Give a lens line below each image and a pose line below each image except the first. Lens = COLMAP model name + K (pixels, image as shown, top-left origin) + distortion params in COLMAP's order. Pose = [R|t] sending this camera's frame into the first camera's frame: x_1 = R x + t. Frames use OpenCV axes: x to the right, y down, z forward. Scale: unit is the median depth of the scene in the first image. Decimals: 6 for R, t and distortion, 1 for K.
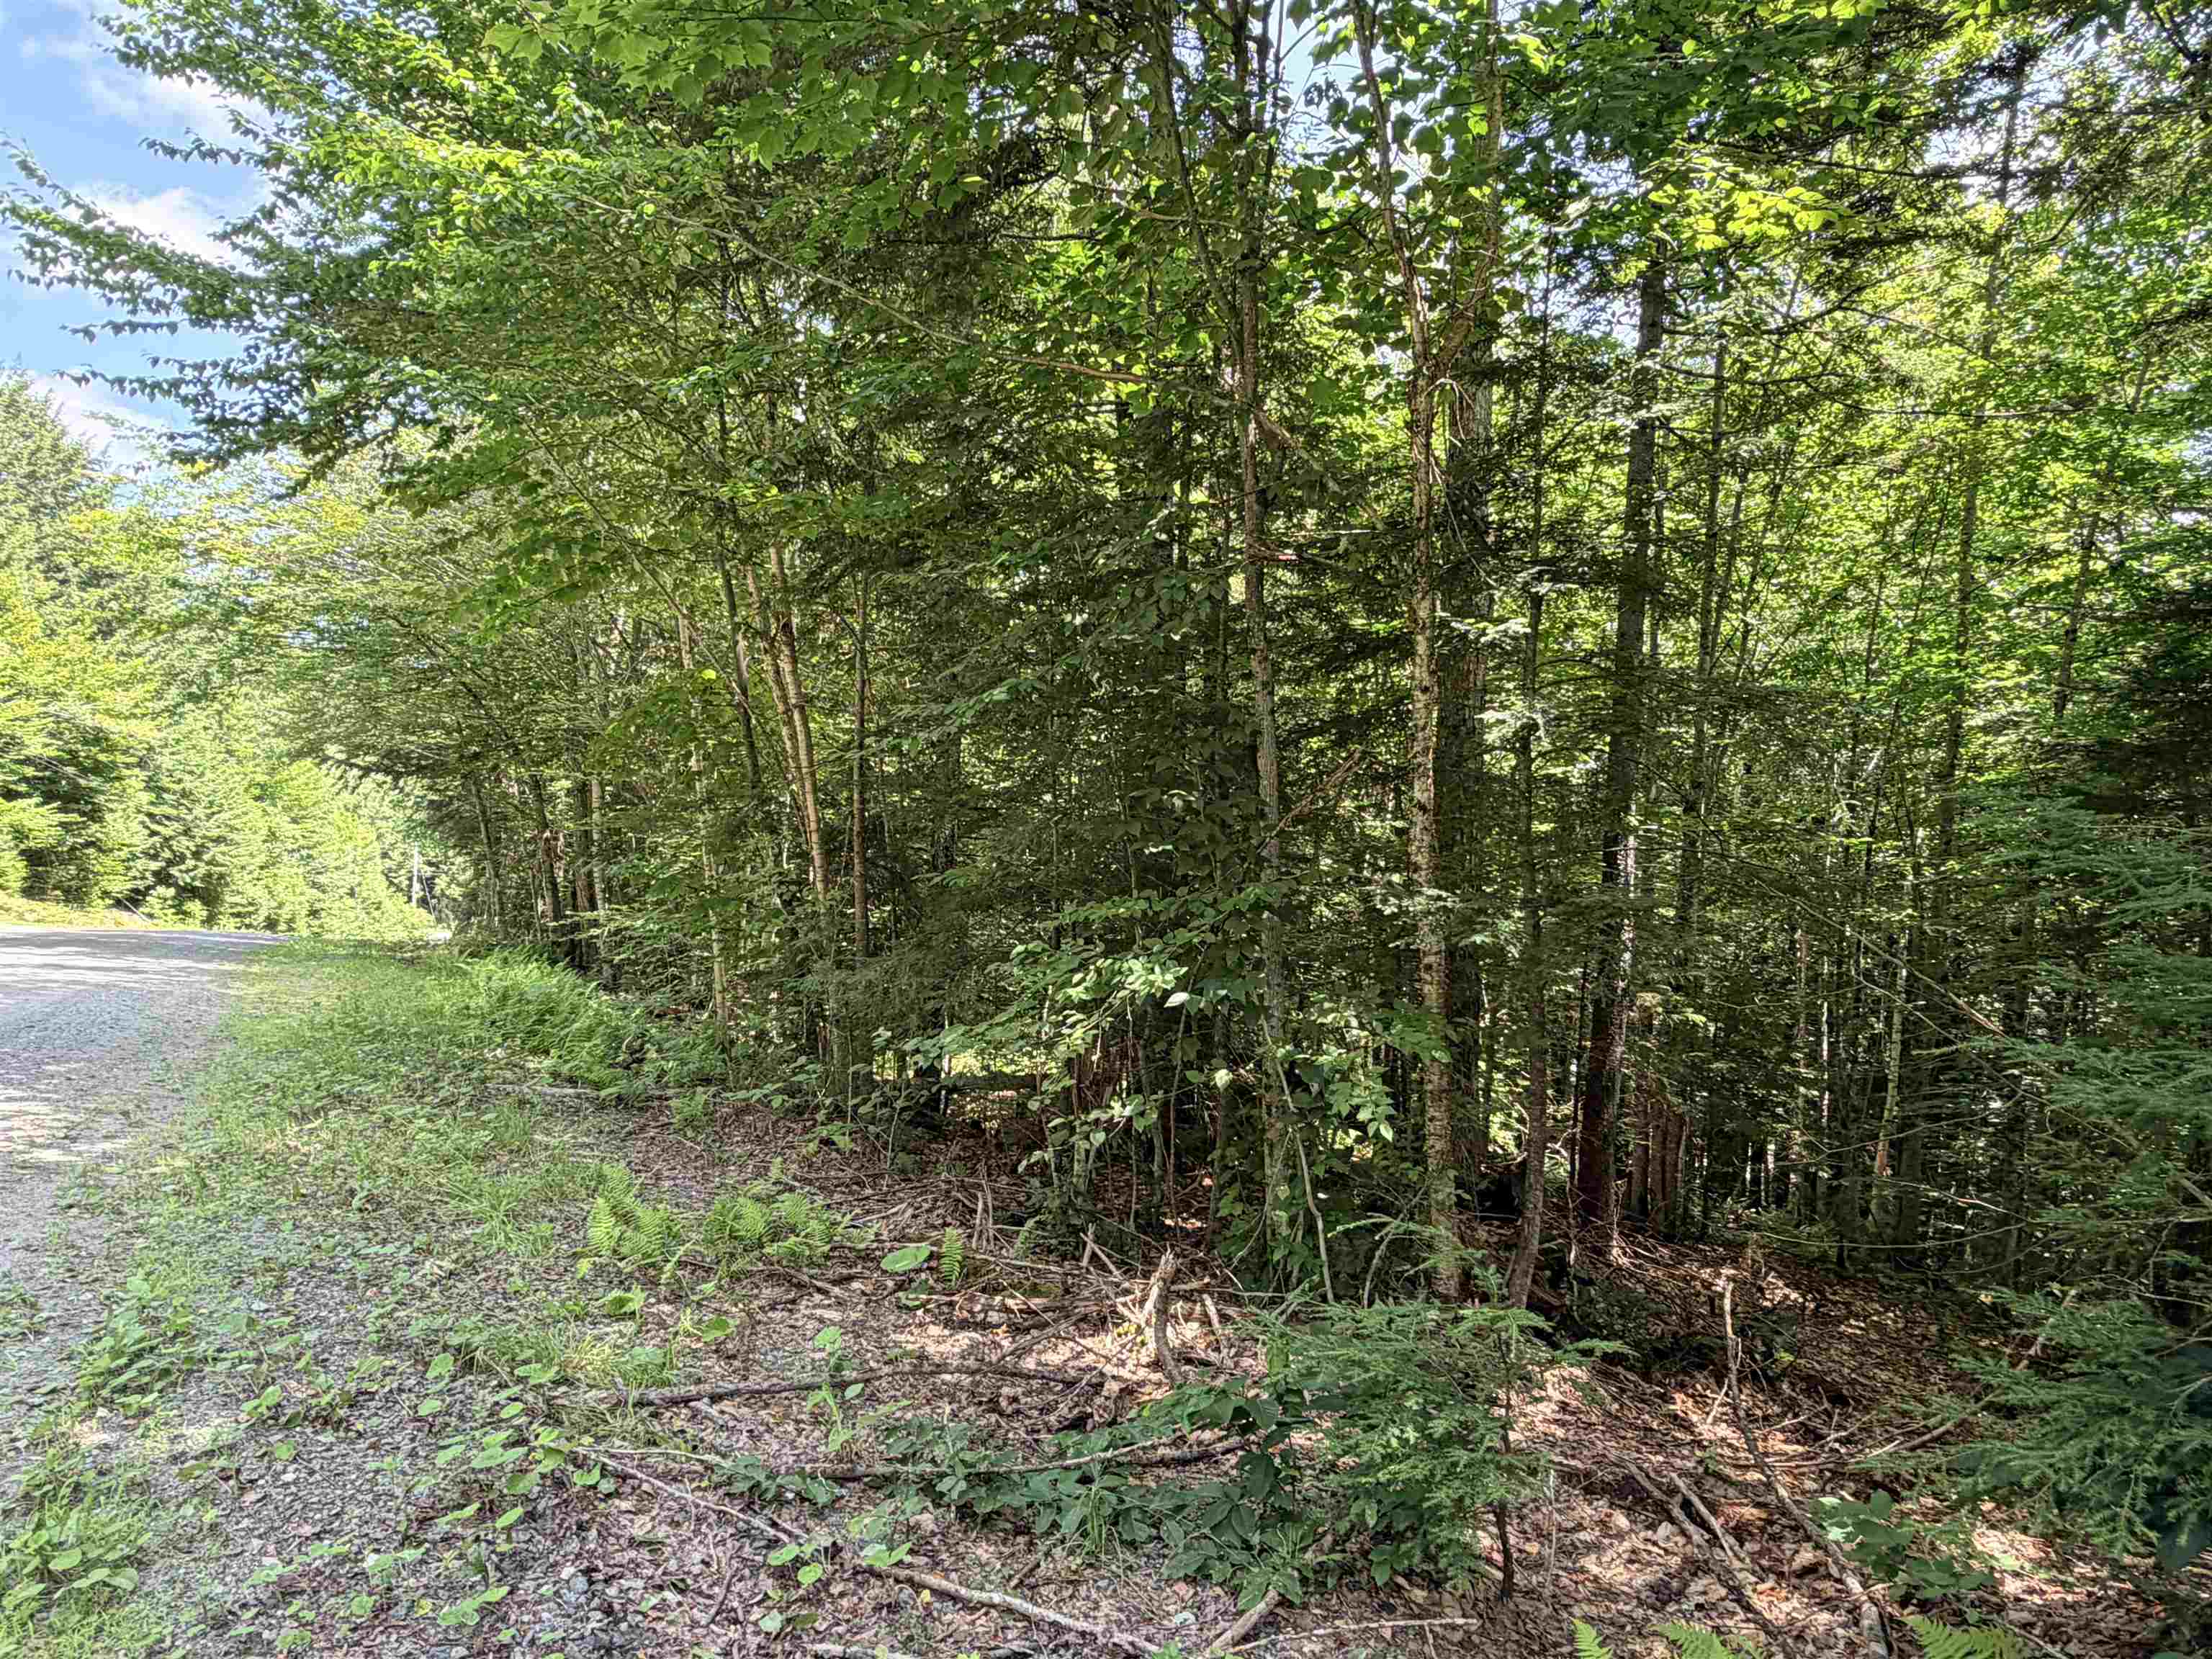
lens RADIAL K [[1324.3, 0, 1106.0], [0, 1324.3, 829.5], [0, 0, 1]] dist [-0.019179, -0.000052]
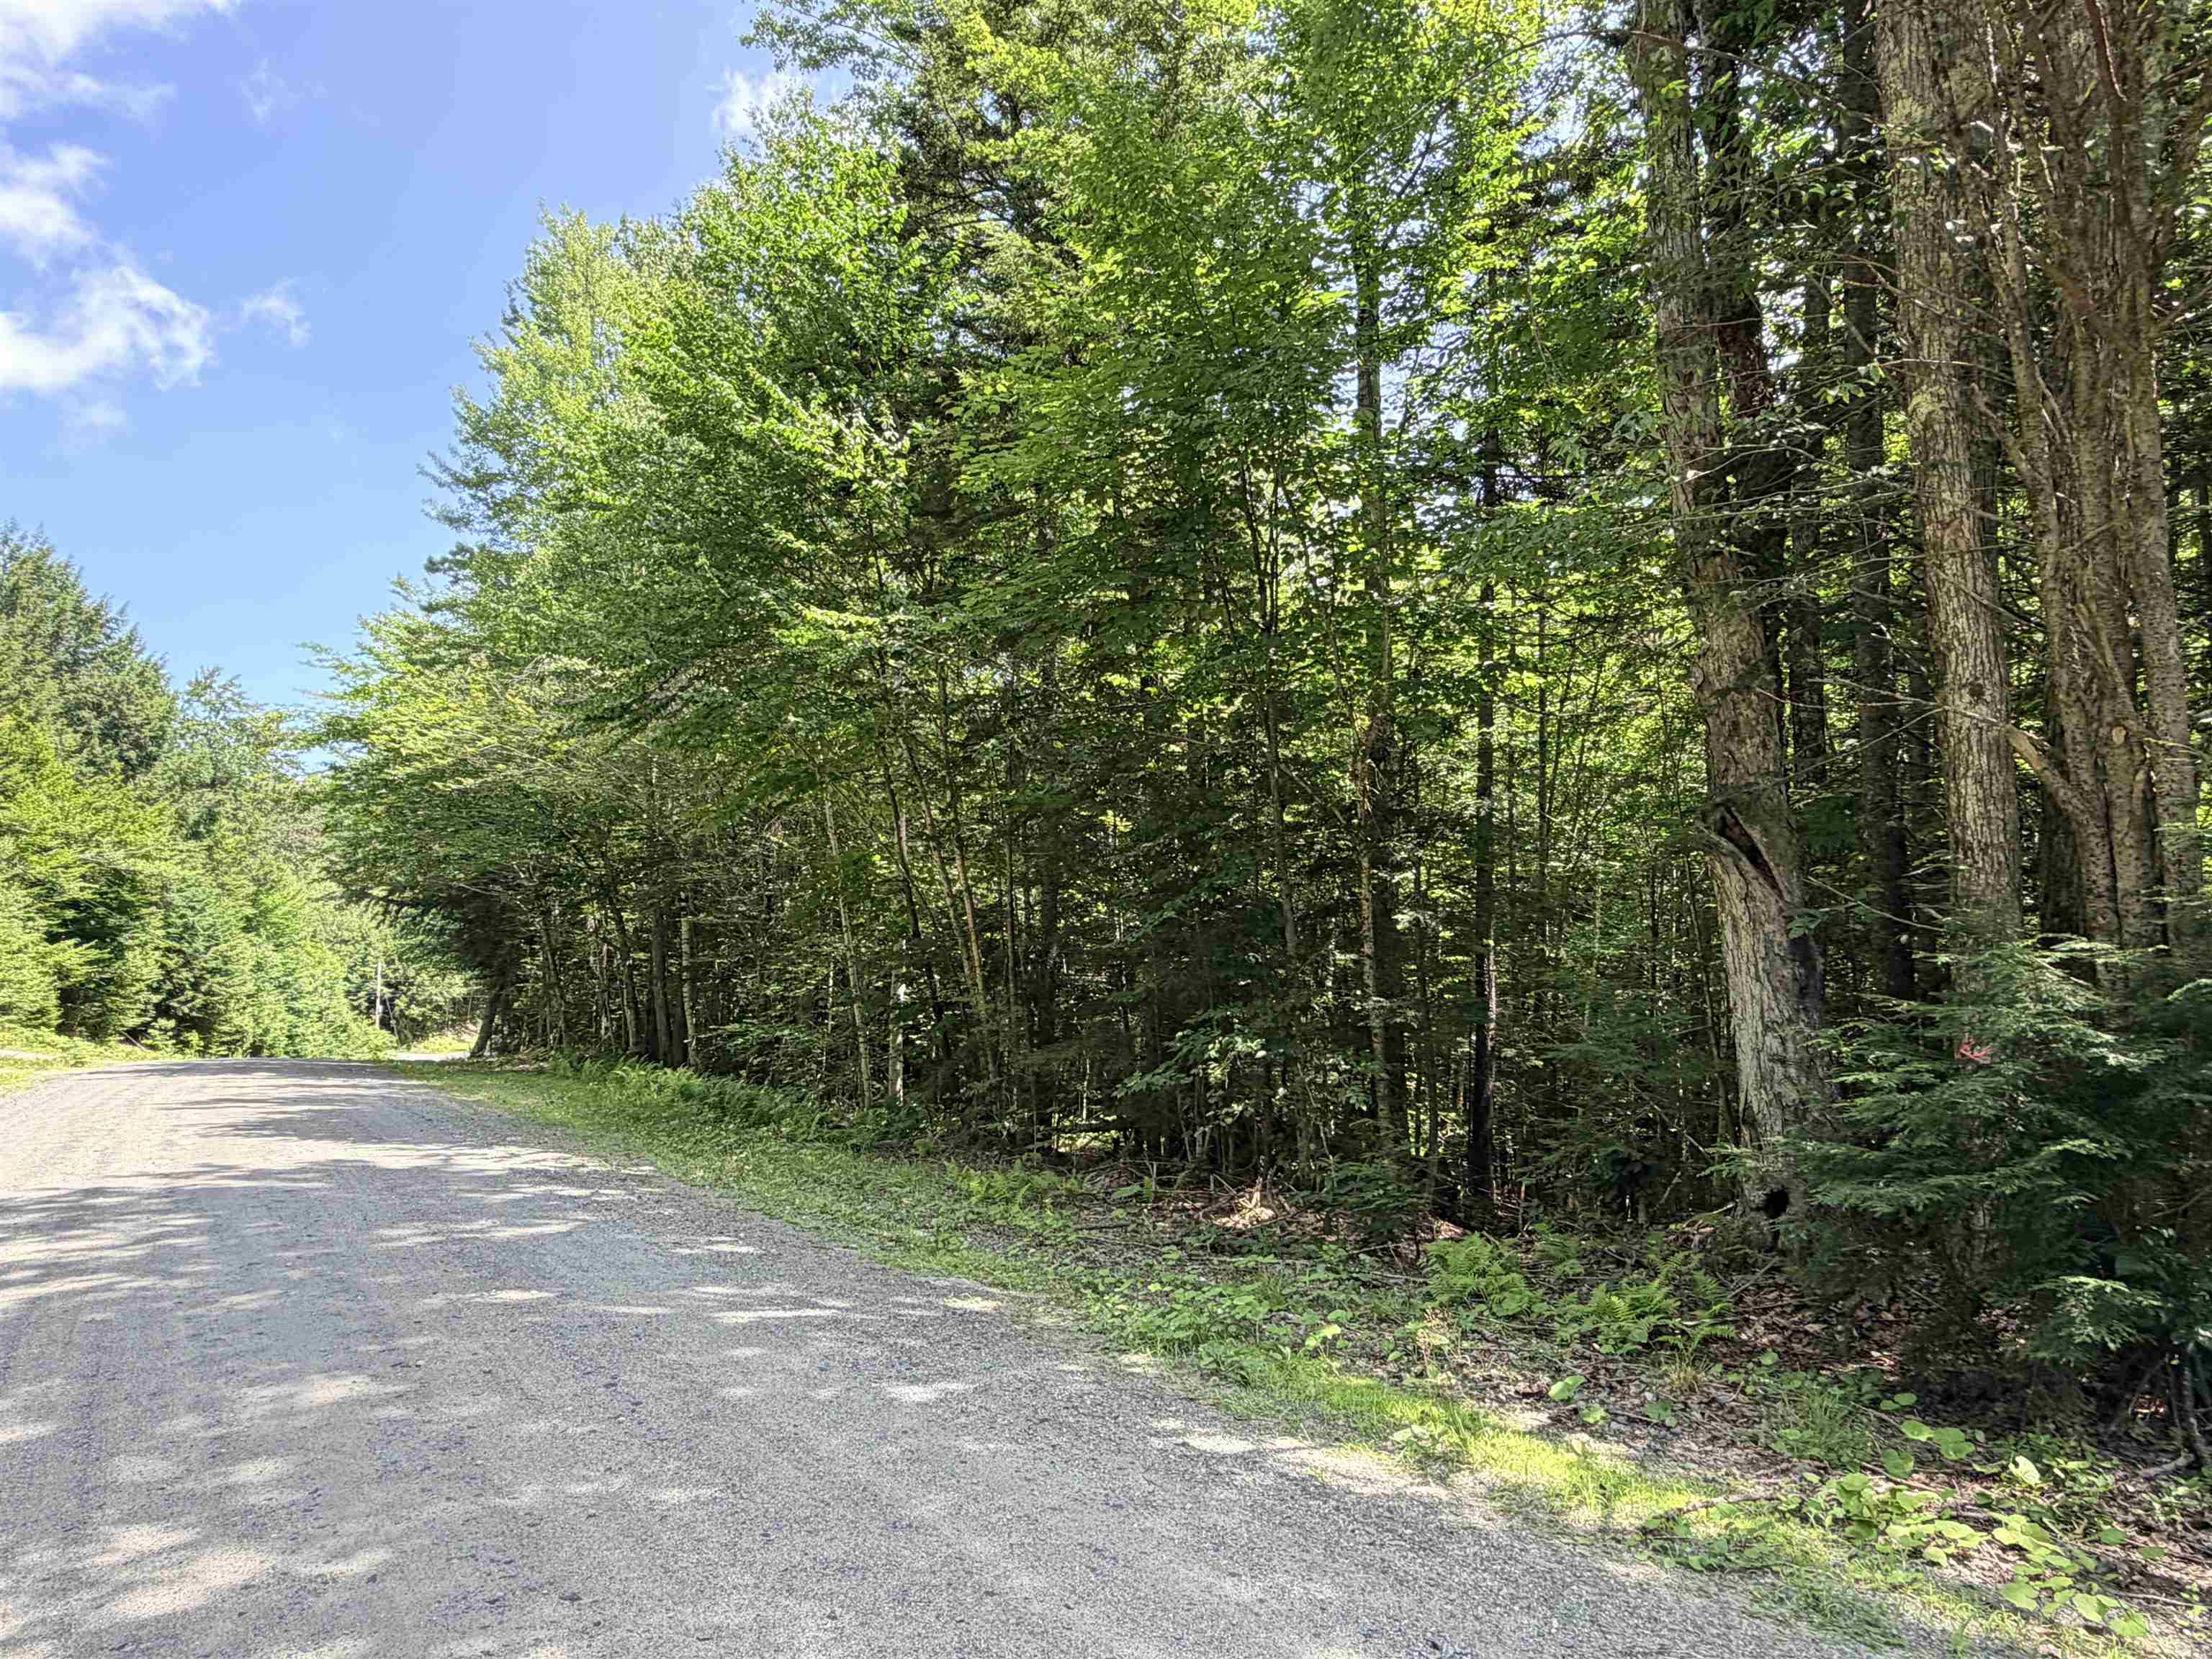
lens RADIAL K [[1324.3, 0, 1106.0], [0, 1324.3, 829.5], [0, 0, 1]] dist [-0.019179, -0.000052]
pose [[0.998091, -0.032982, 0.052219, -0.025845], [0.036529, 0.996981, -0.068510, -0.008433], [-0.049801, 0.070286, 0.996283, -0.099811]]
